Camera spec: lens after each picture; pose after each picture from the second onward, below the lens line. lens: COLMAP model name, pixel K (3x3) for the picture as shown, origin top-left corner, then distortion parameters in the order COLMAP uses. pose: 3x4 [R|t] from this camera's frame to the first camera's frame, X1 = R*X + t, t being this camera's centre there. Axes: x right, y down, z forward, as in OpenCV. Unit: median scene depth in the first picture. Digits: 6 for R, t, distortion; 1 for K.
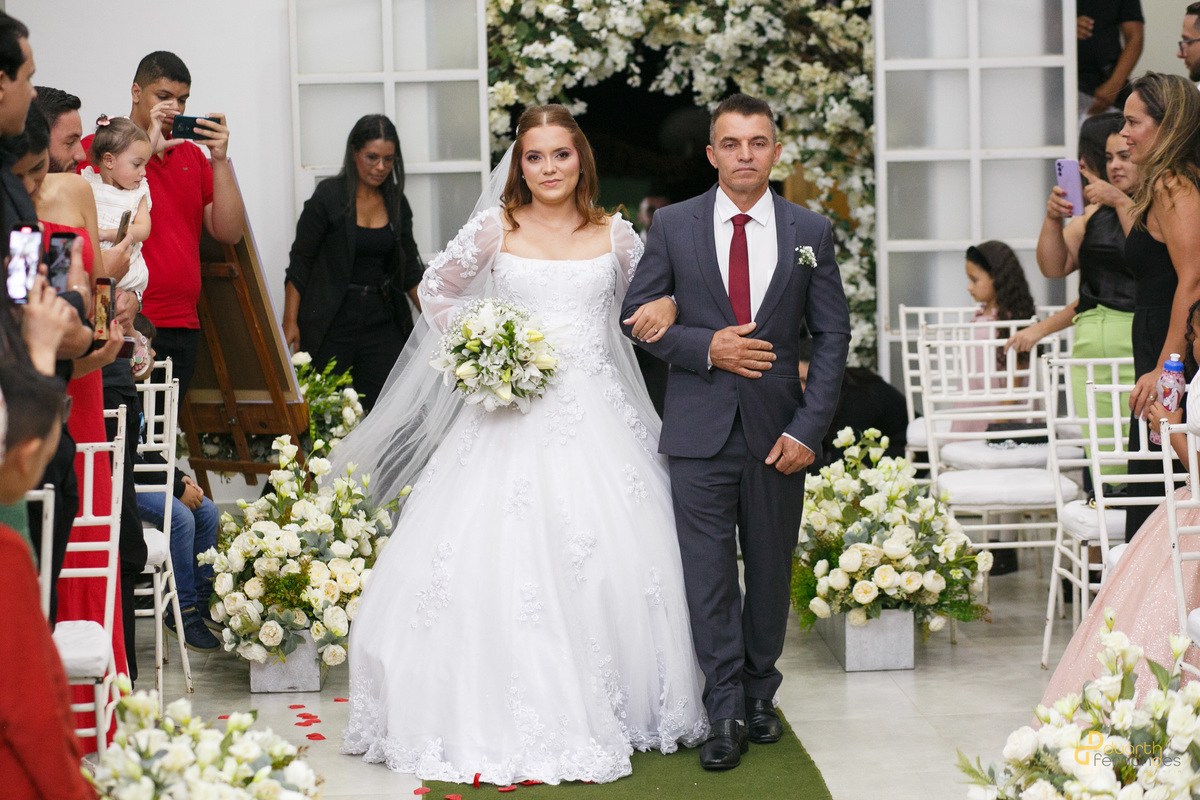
lens RADIAL K [[2927.0, 0, 600.0], [0, 2927.0, 400.0], [0, 0, 1]] dist [-1.235172, 0.464986]
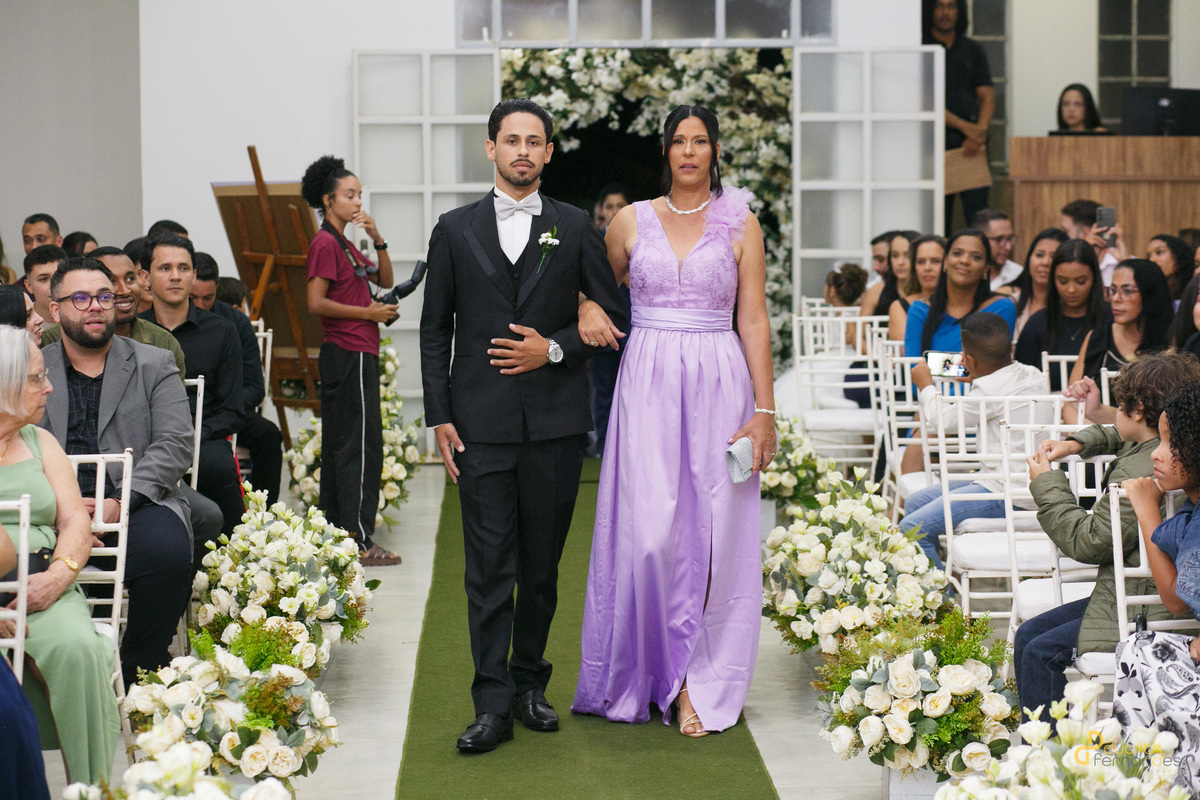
lens RADIAL K [[2943.0, 0, 600.0], [0, 2943.0, 400.0], [0, 0, 1]] dist [-1.693715, -0.052408]
pose [[0.999604, 0.021936, -0.017608, 0.031727], [-0.022062, 0.999732, -0.007032, 0.024285], [0.017449, 0.007417, 0.999820, -0.322671]]
